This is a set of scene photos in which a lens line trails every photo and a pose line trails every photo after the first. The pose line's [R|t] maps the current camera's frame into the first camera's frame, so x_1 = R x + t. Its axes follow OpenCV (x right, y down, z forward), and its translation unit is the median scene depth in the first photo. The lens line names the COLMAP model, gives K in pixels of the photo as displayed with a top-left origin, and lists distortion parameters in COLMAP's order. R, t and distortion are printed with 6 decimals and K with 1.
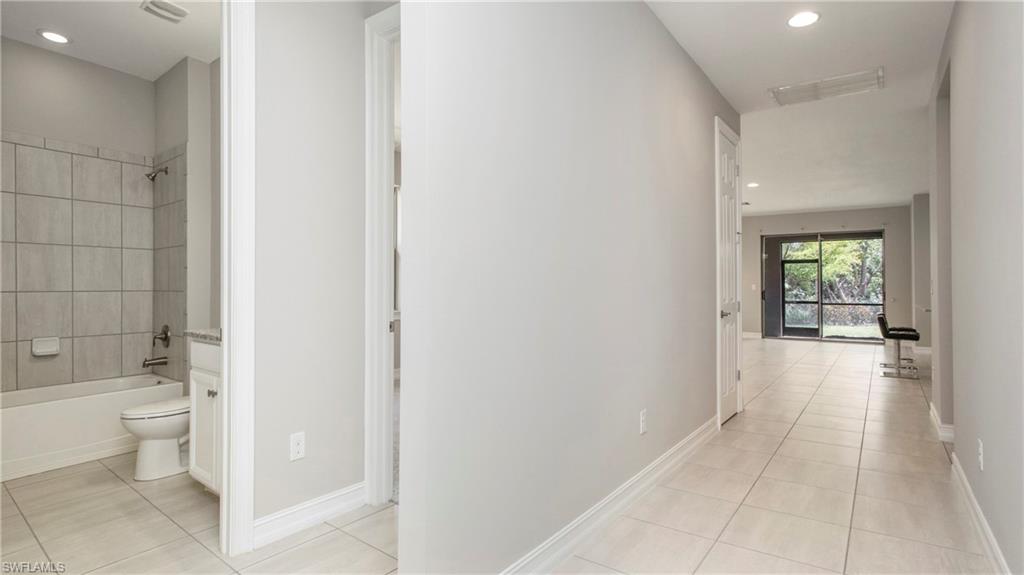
lens RADIAL K [[484.7, 0, 504.9], [0, 484.7, 284.1], [0, 0, 1]] dist [-0.001768, 0.004346]
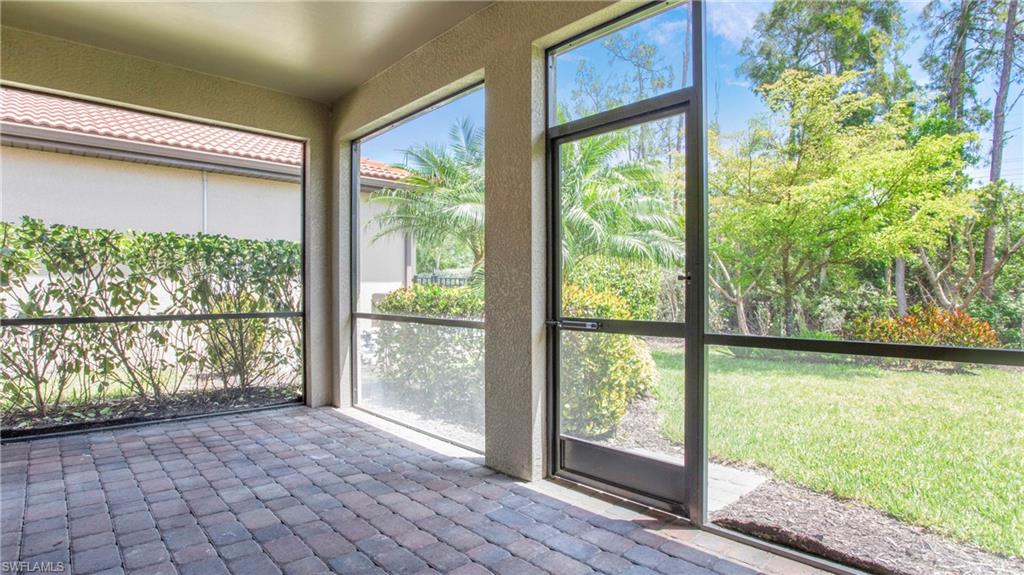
lens RADIAL K [[484.7, 0, 505.6], [0, 484.7, 294.2], [0, 0, 1]] dist [-0.001768, 0.004346]
pose [[0.989273, 0.007707, -0.145875, 0.253546], [-0.003861, 0.999638, 0.026633, 0.008345], [0.146027, -0.025784, 0.988945, 0.339444]]
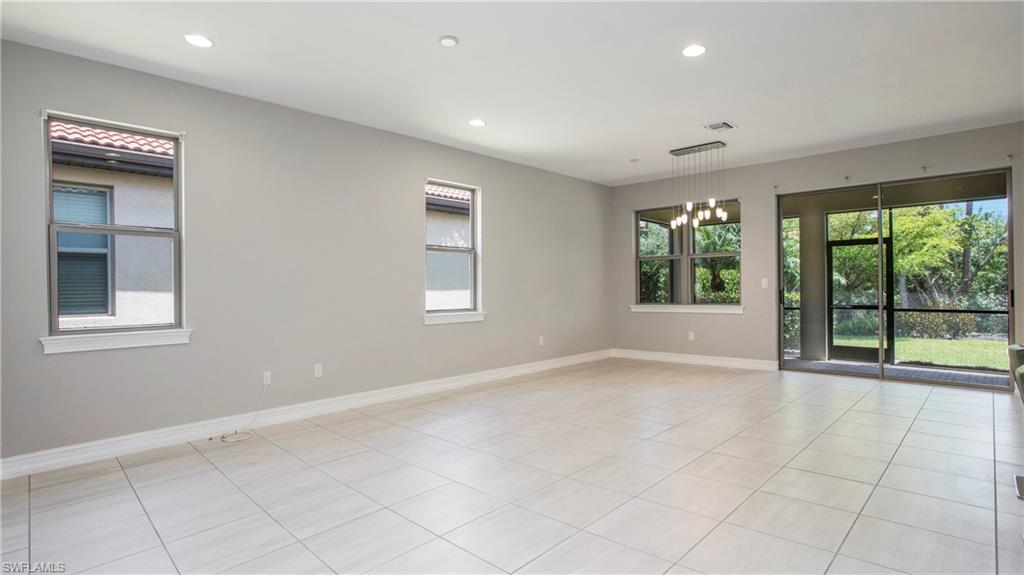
lens RADIAL K [[484.7, 0, 518.6], [0, 484.7, 291.0], [0, 0, 1]] dist [-0.001768, 0.004346]
pose [[0.994139, -0.008871, -0.107741, 0.101703], [0.009942, 0.999906, 0.009404, 0.002618], [0.107648, -0.010420, 0.994134, 0.138155]]
